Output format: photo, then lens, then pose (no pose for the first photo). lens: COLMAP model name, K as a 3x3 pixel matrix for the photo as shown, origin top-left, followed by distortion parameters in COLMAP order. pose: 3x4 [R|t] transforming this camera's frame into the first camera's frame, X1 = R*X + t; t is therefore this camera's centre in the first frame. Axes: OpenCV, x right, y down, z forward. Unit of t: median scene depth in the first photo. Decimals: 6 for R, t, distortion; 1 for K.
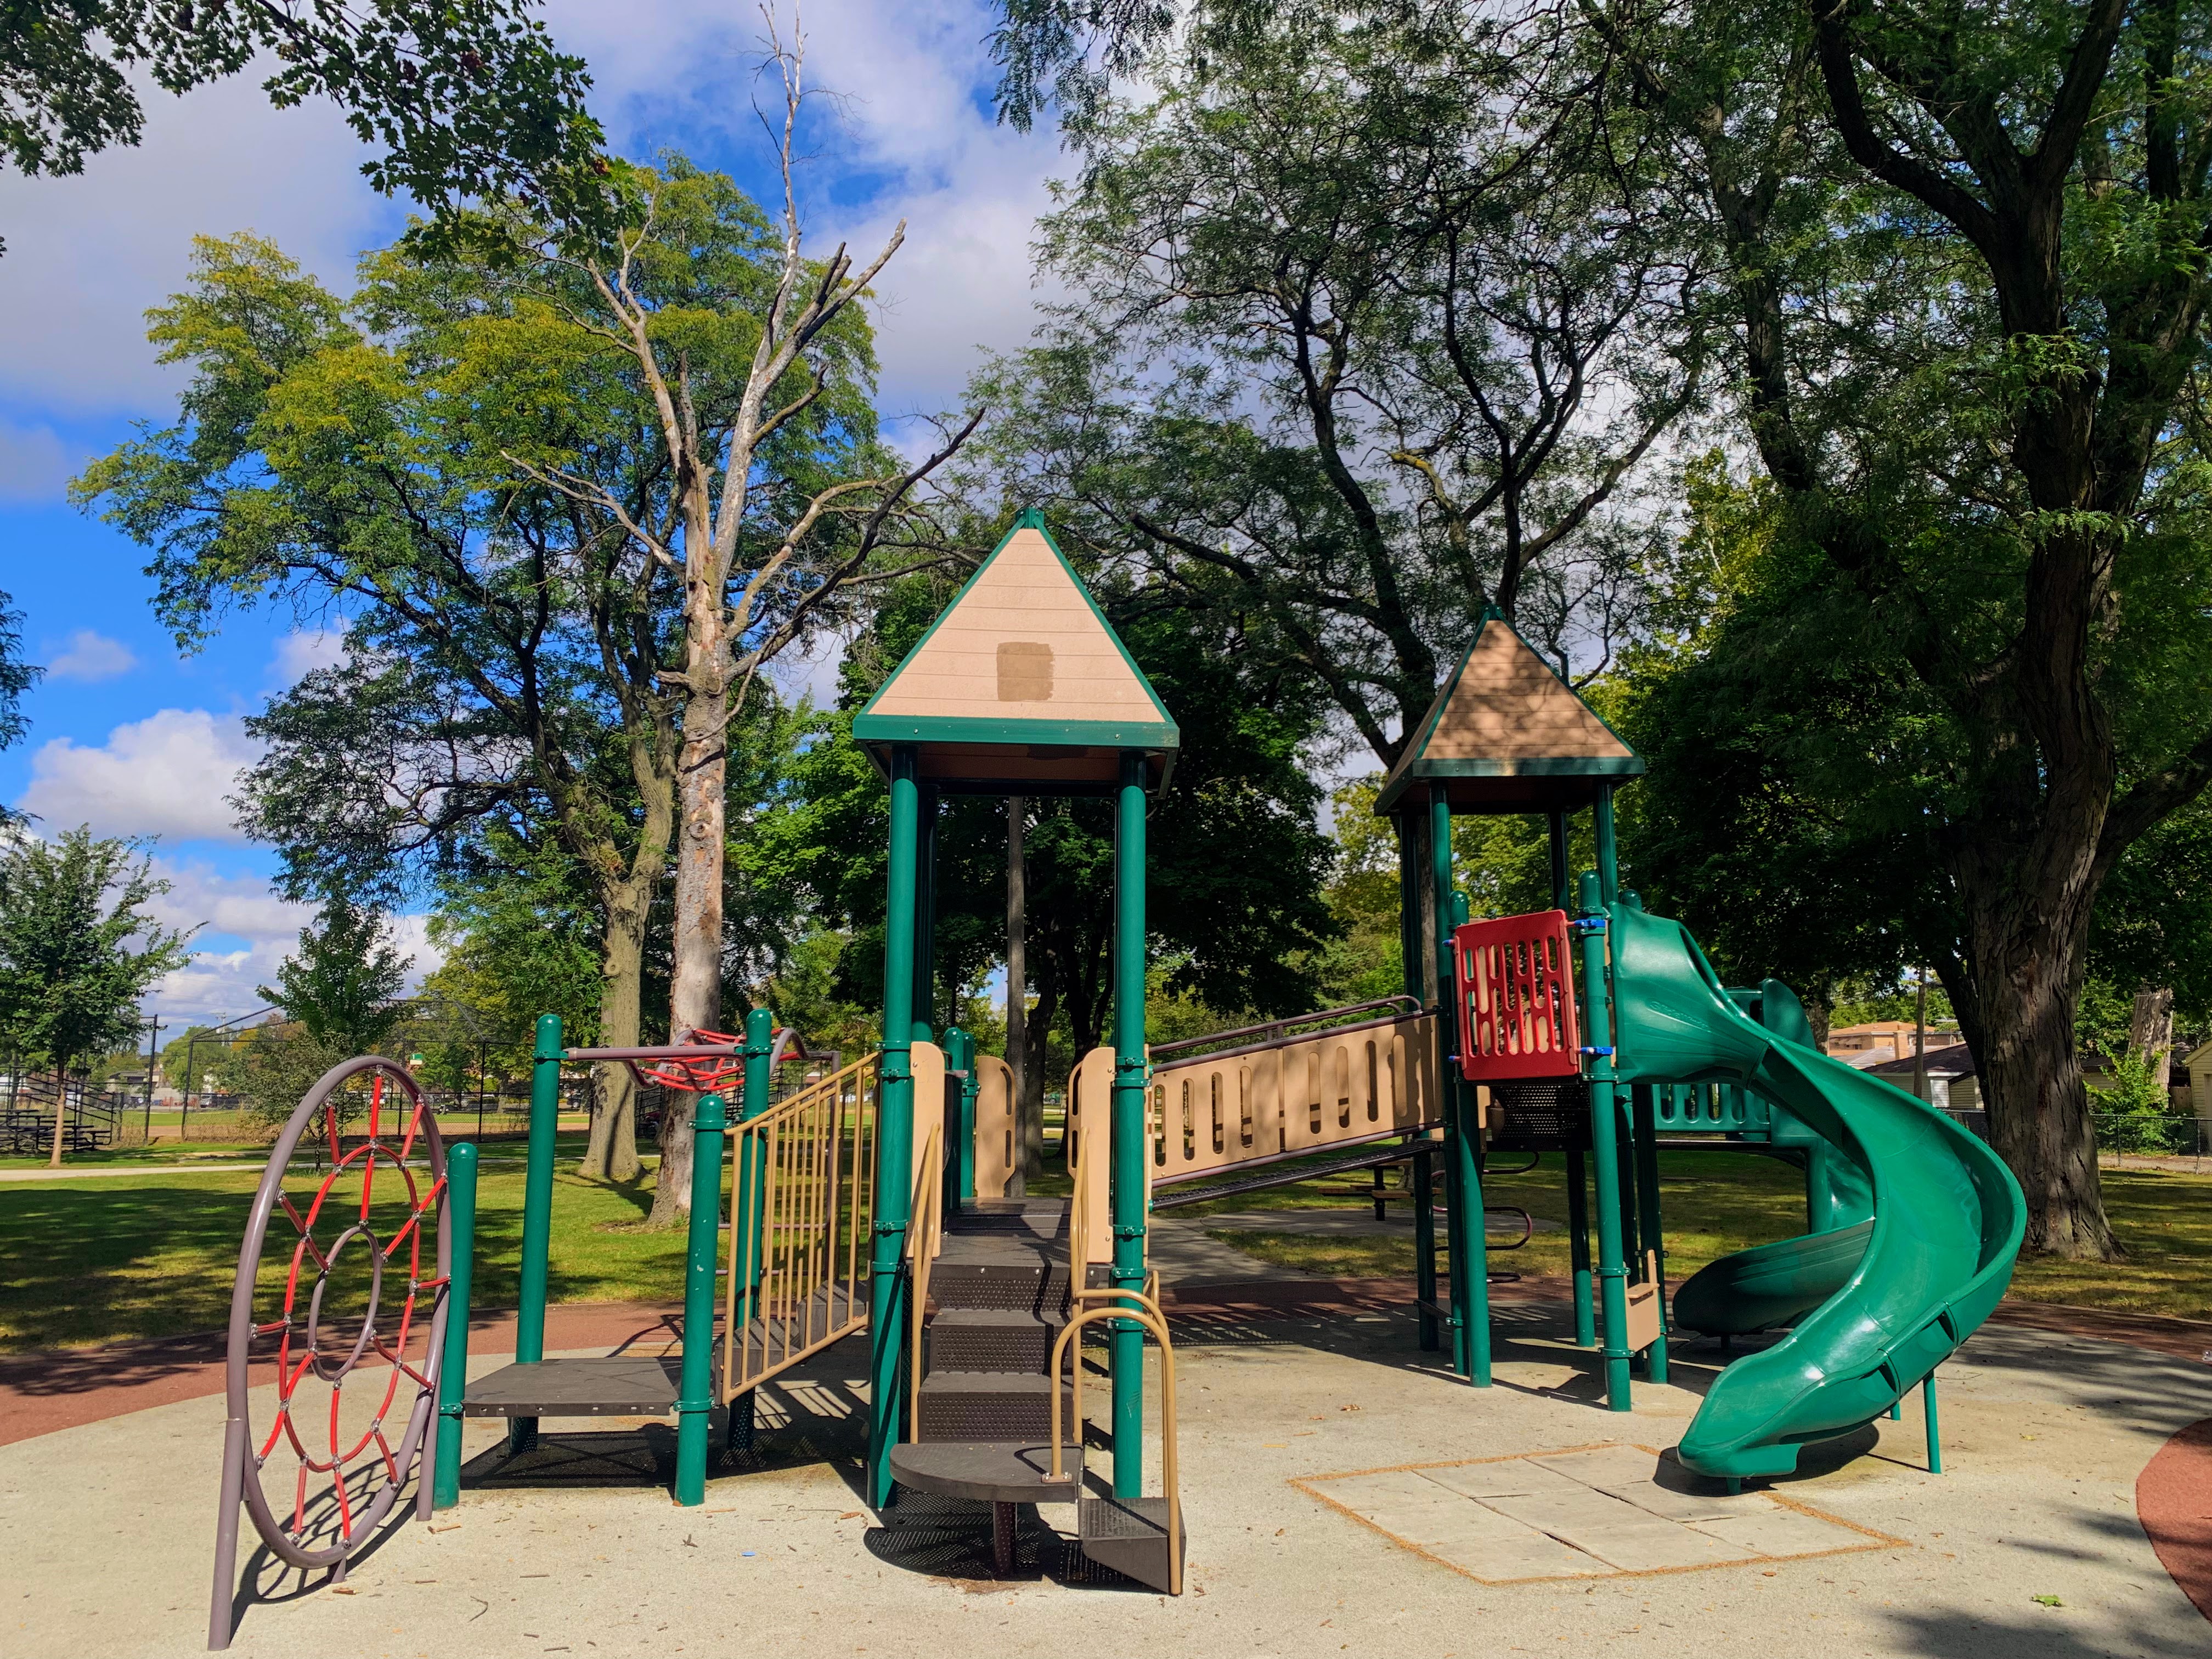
lens RADIAL K [[1662.0, 0, 1106.0], [0, 1662.0, 829.5], [0, 0, 1]] dist [0.056717, 0.002397]
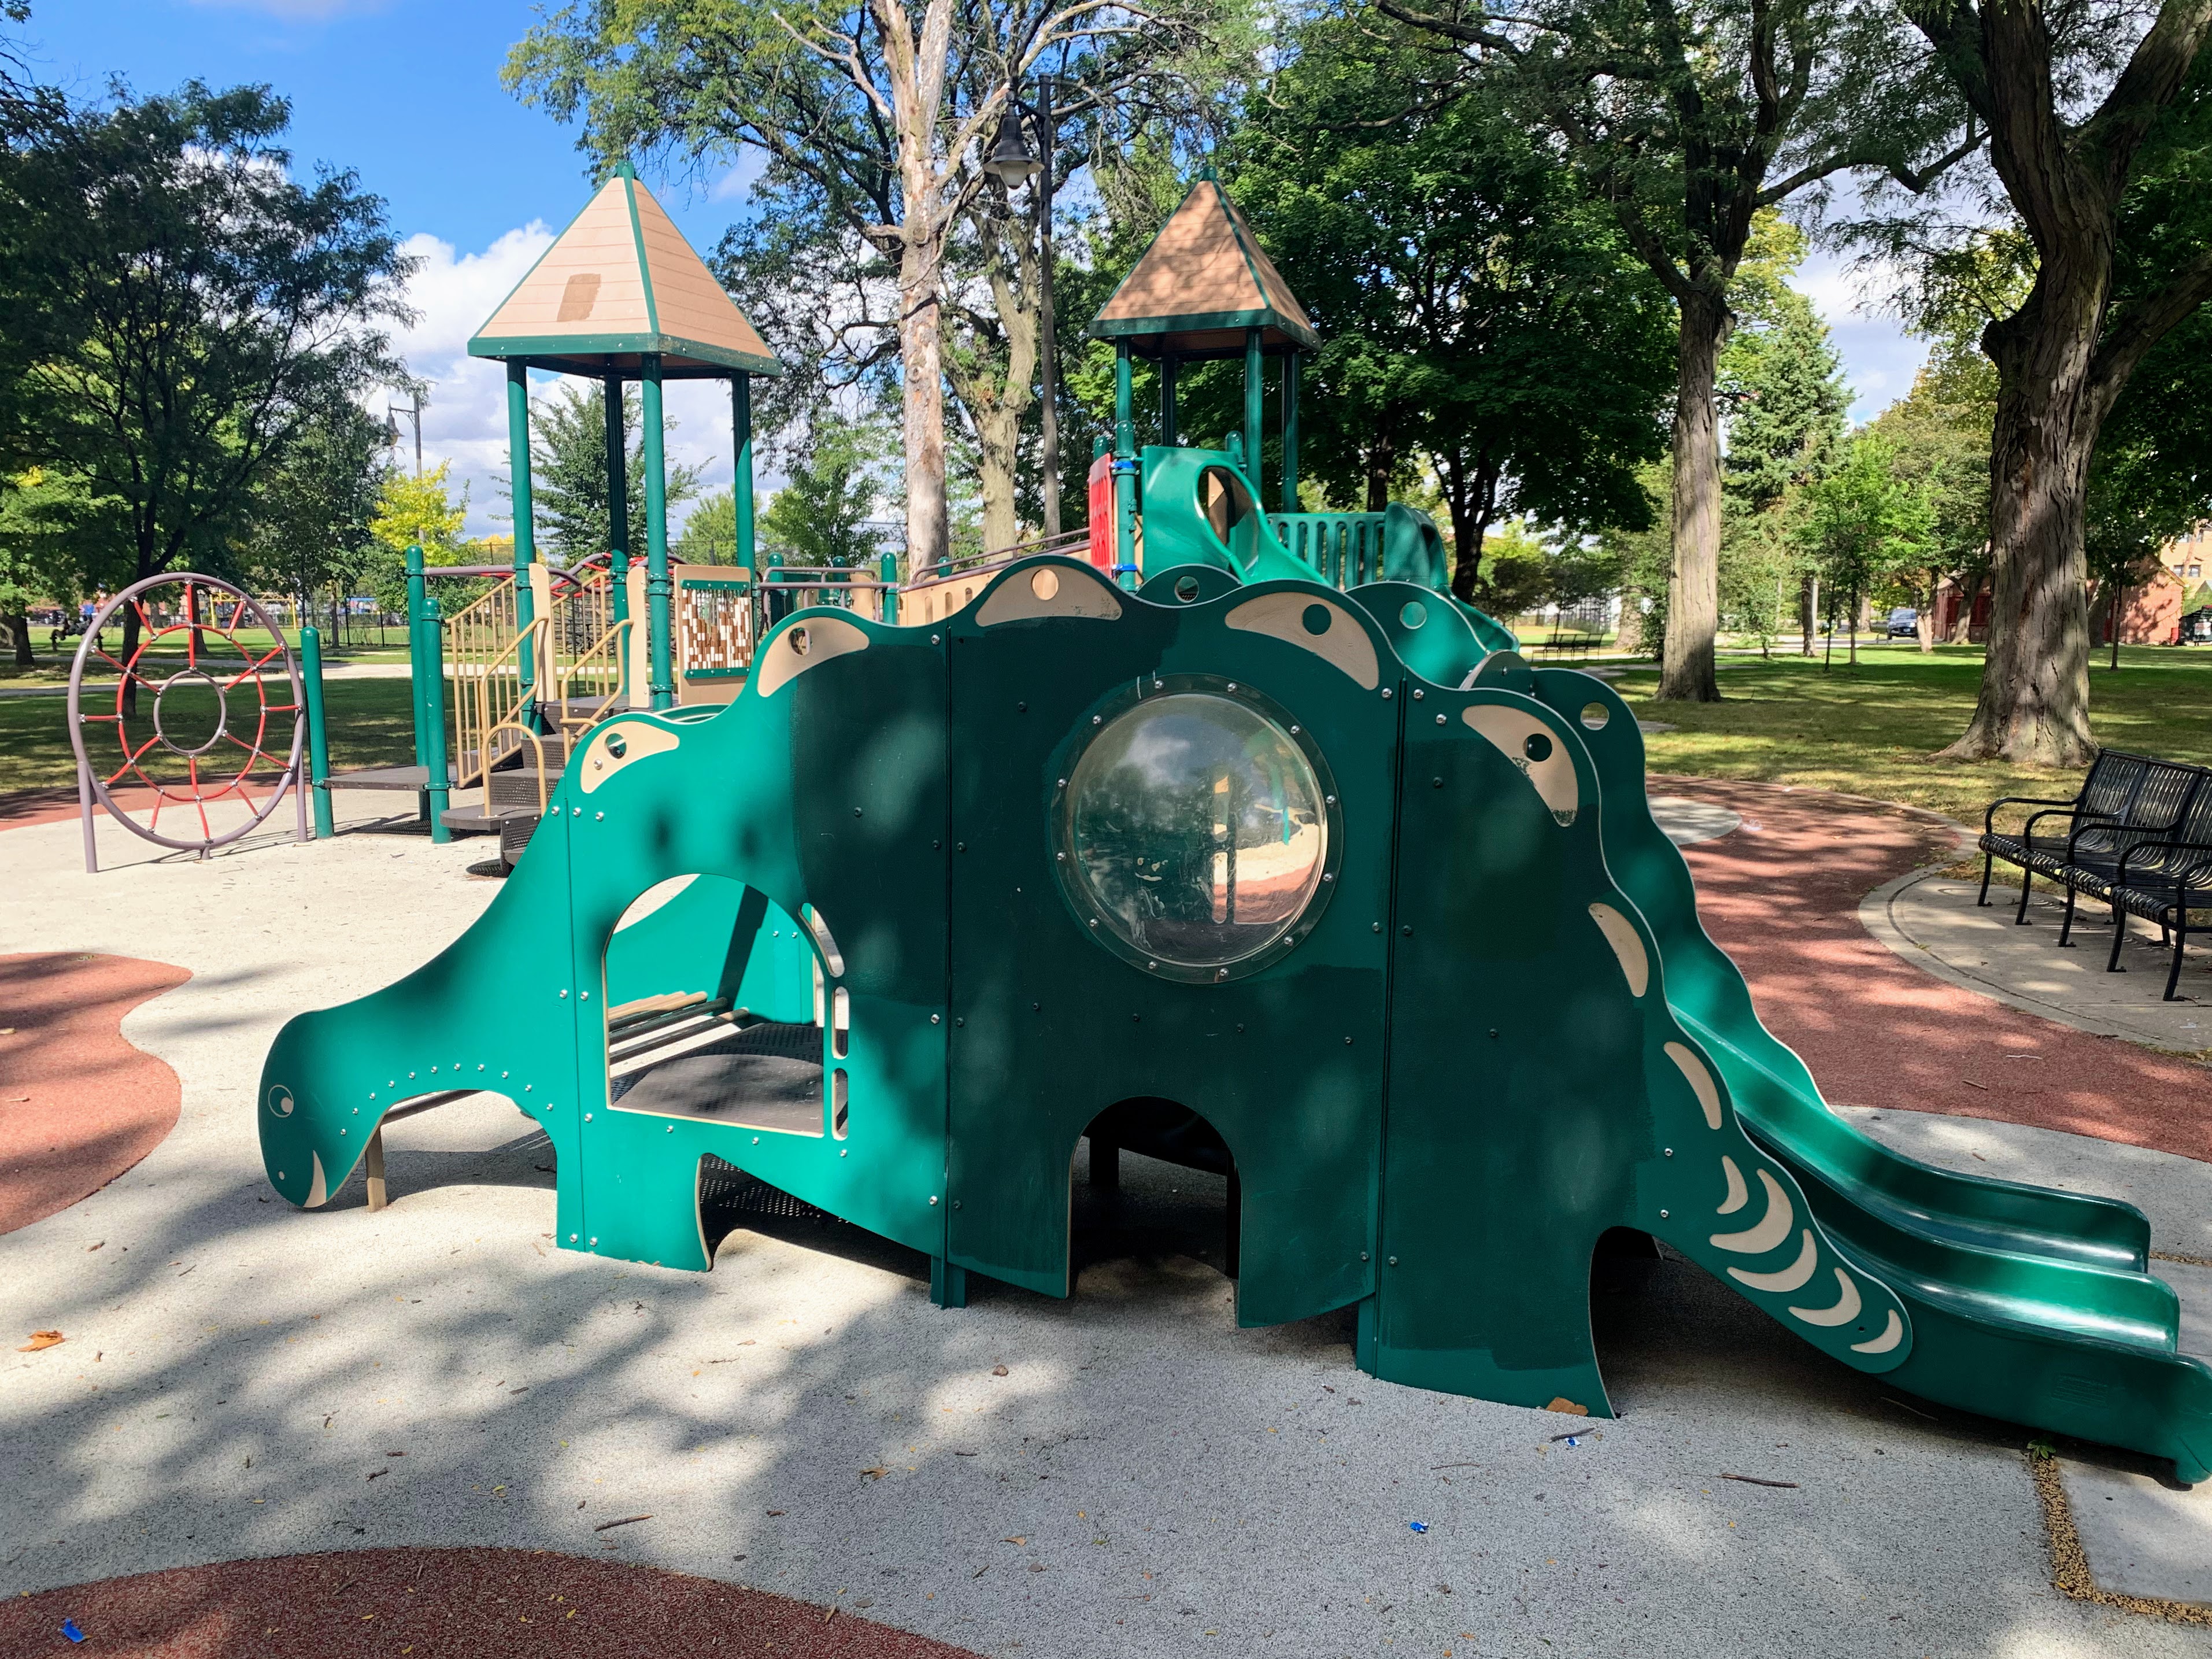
lens RADIAL K [[1730.4, 0, 1106.0], [0, 1730.4, 829.5], [0, 0, 1]] dist [0.058479, -0.100961]
pose [[0.937462, 0.046407, -0.344980, 0.294376], [0.051168, 0.961935, 0.268446, -0.011654], [0.344306, -0.269310, 0.899403, -0.094780]]
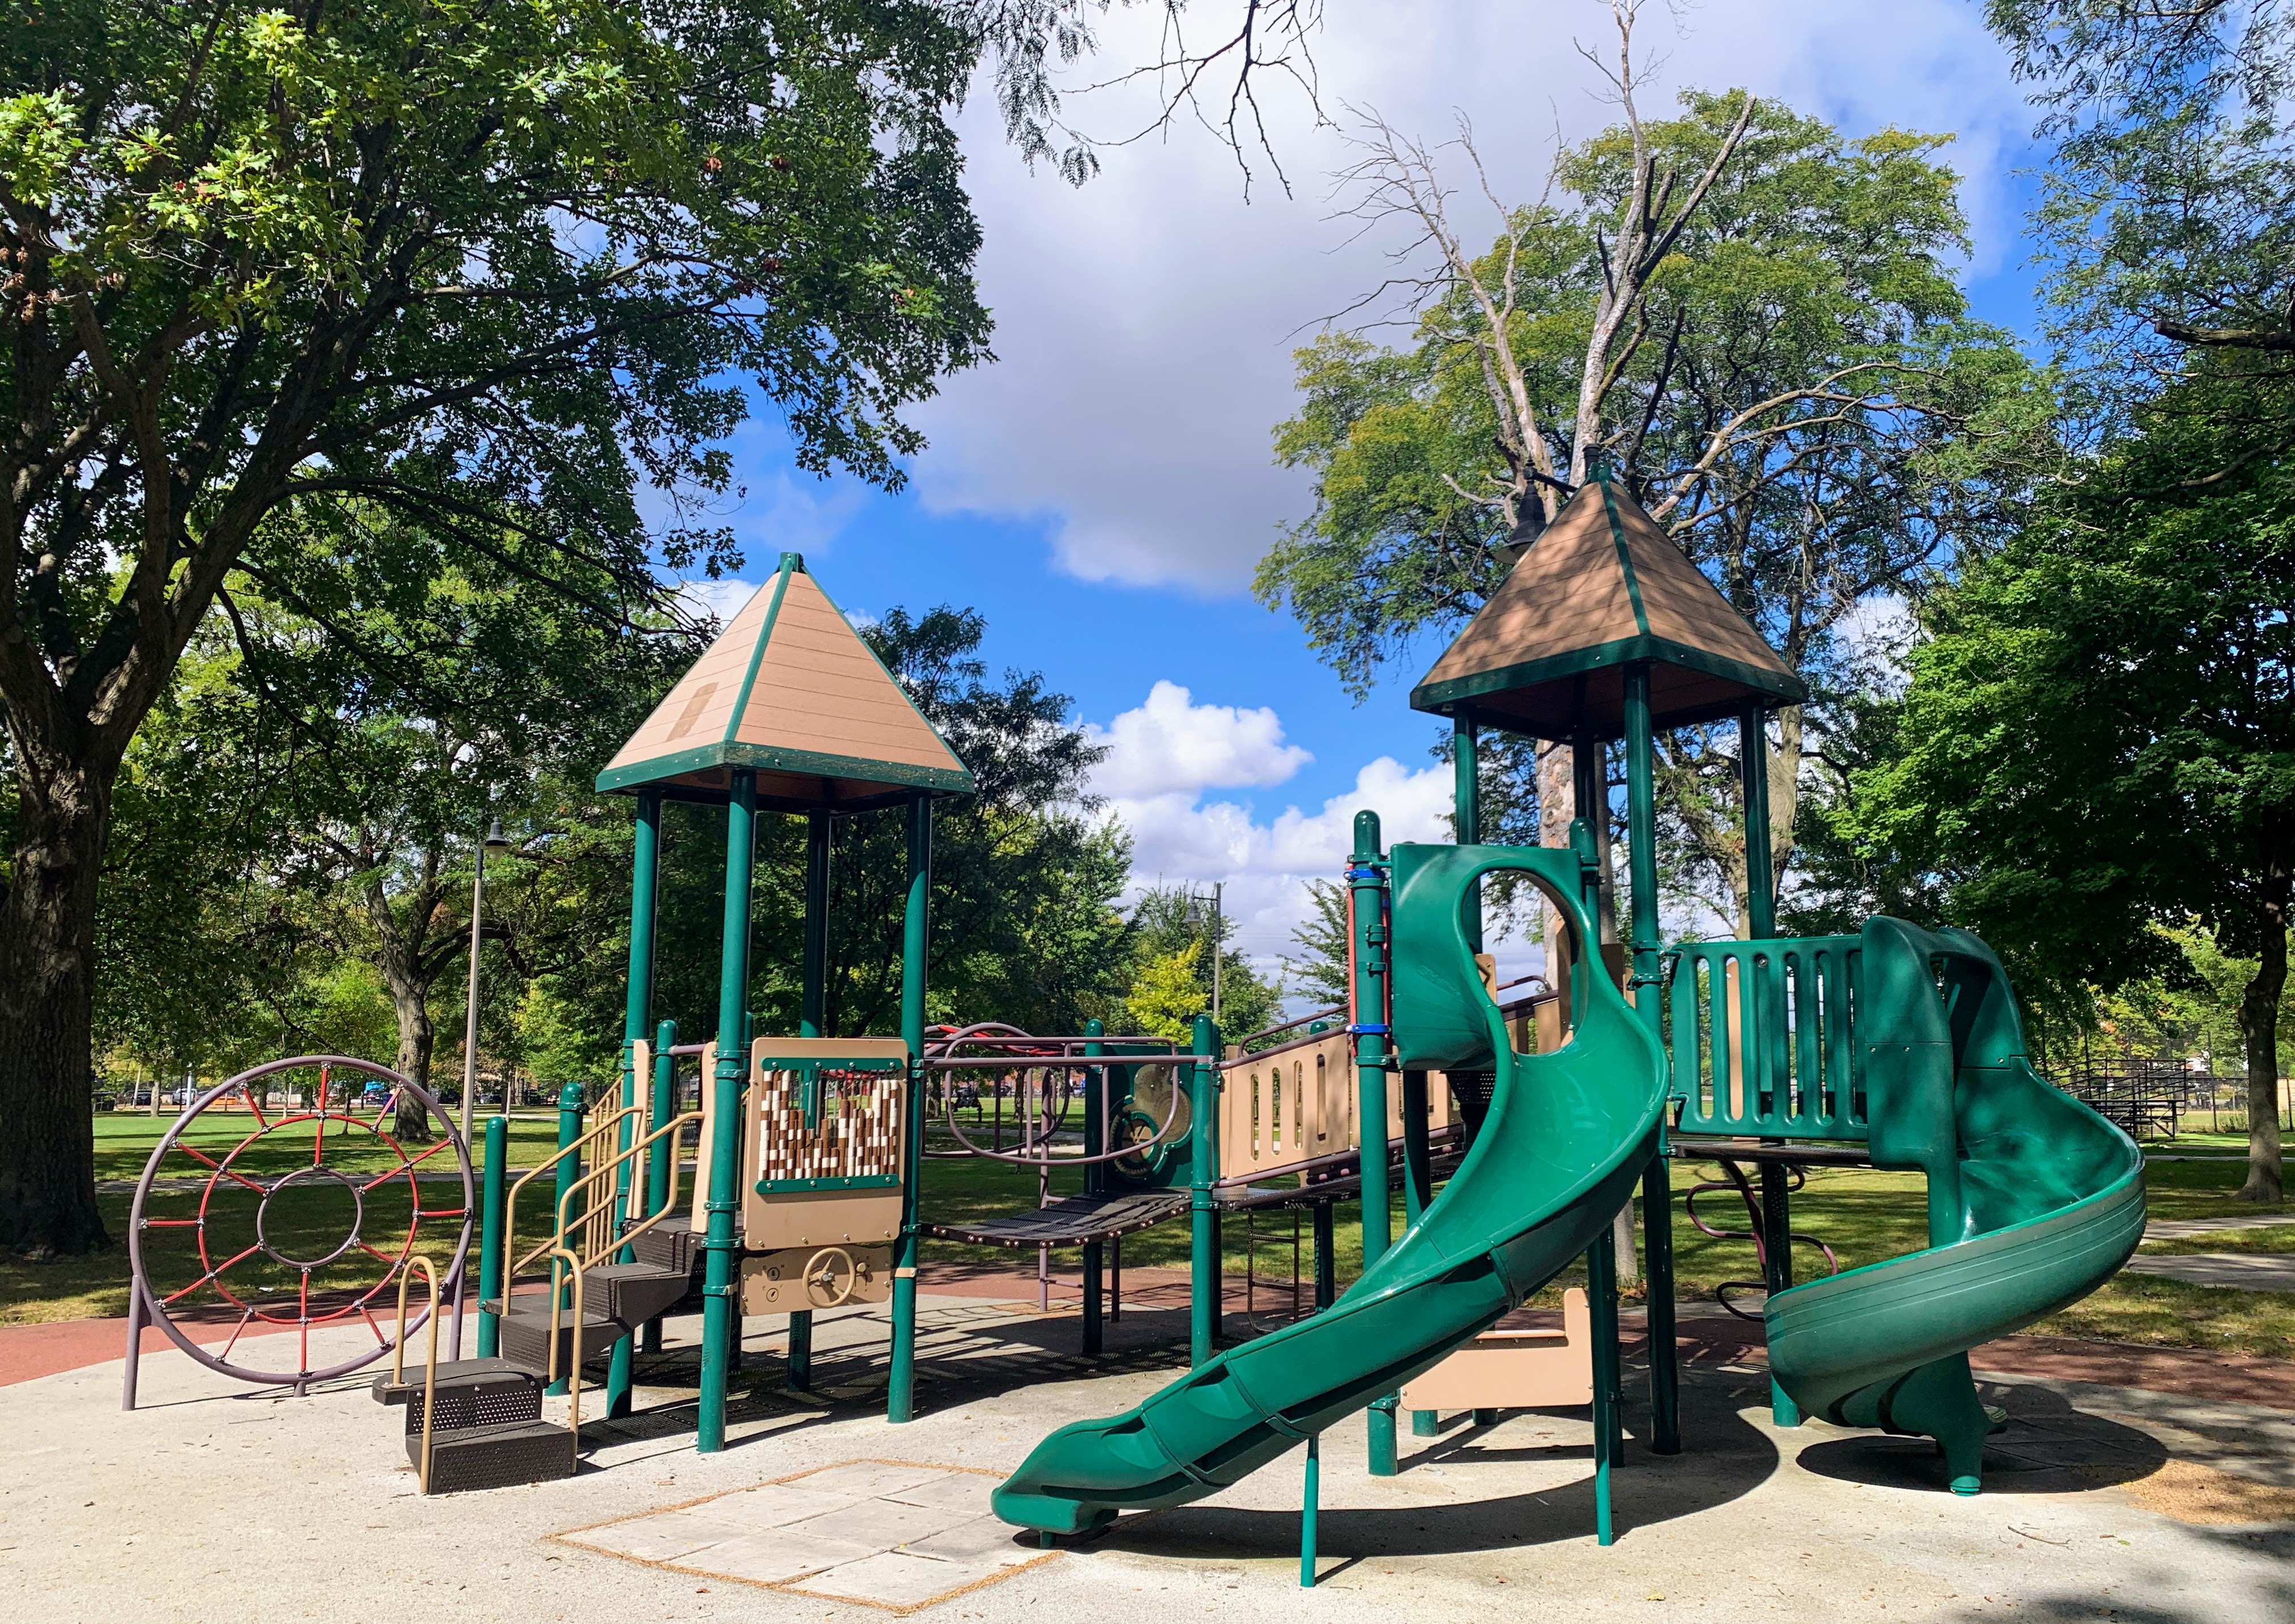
lens RADIAL K [[1685.3, 0, 1135.6], [0, 1685.3, 875.3], [0, 0, 1]] dist [0.033955, -0.001024]
pose [[0.662686, -0.087722, -0.743742, 0.329498], [0.113868, 0.993372, -0.015707, 0.022558], [0.740190, -0.074279, 0.668282, 0.148043]]
